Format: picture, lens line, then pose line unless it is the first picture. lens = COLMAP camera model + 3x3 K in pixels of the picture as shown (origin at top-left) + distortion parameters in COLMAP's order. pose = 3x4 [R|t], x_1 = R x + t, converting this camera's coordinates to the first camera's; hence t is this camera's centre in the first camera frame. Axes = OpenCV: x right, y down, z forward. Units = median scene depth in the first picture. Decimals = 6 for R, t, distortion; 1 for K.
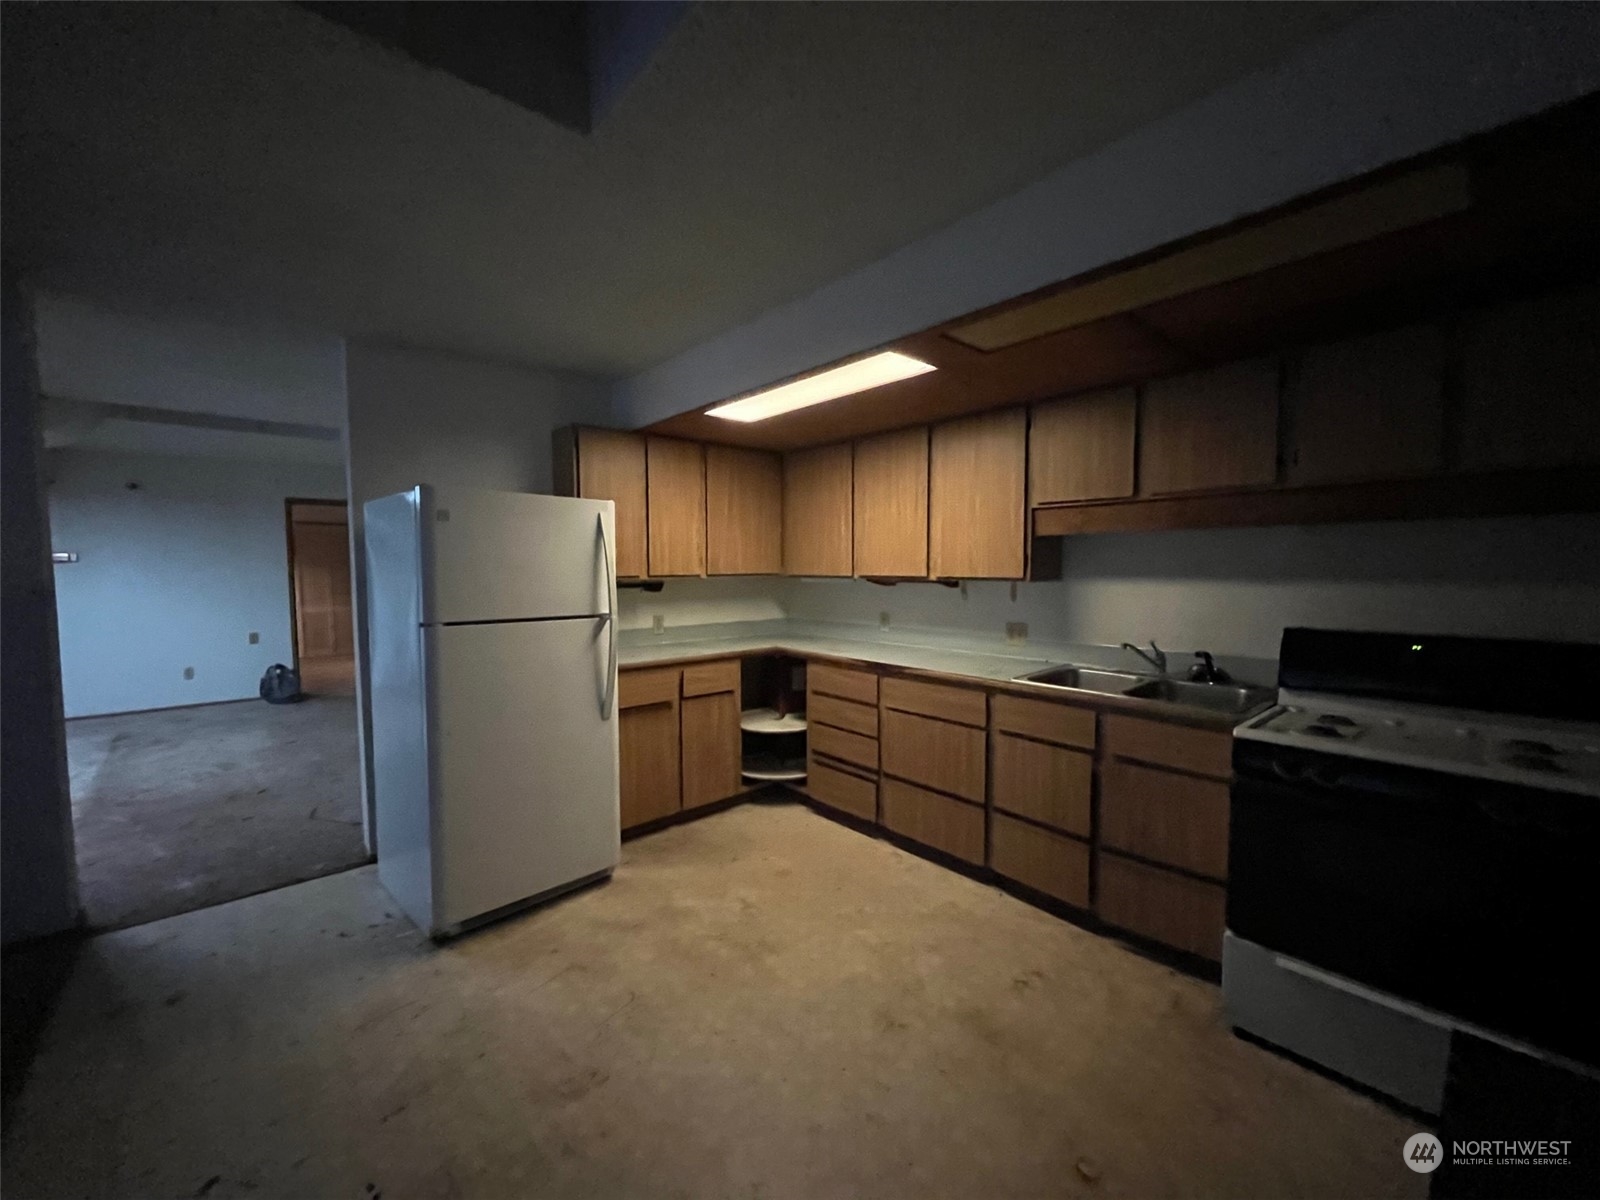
lens RADIAL K [[639.7, 0, 799.8], [0, 639.7, 603.9], [0, 0, 1]] dist [-0.000093, 0.000388]
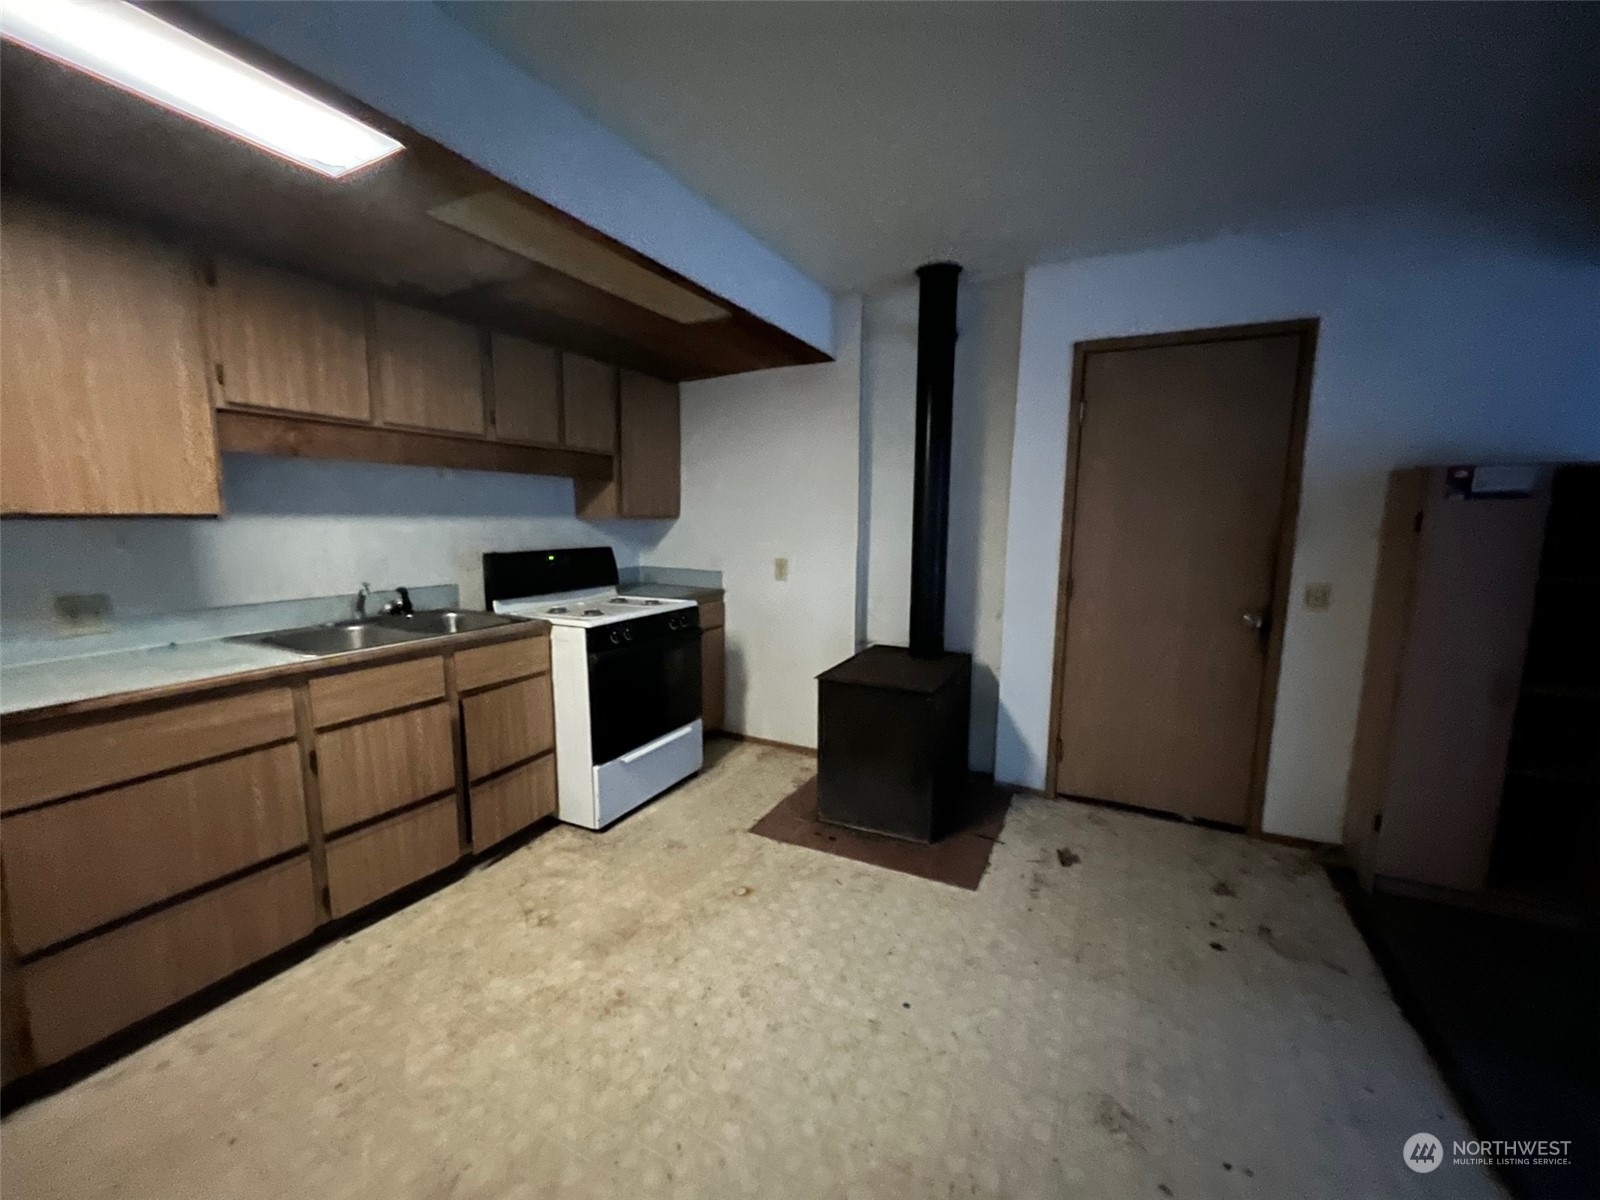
lens RADIAL K [[639.7, 0, 799.2], [0, 639.7, 601.9], [0, 0, 1]] dist [-0.000093, 0.000388]
pose [[-0.375667, -0.124619, 0.918338, -0.585109], [0.043069, 0.987500, 0.151623, -0.030497], [-0.925753, 0.096512, -0.365604, 0.838352]]
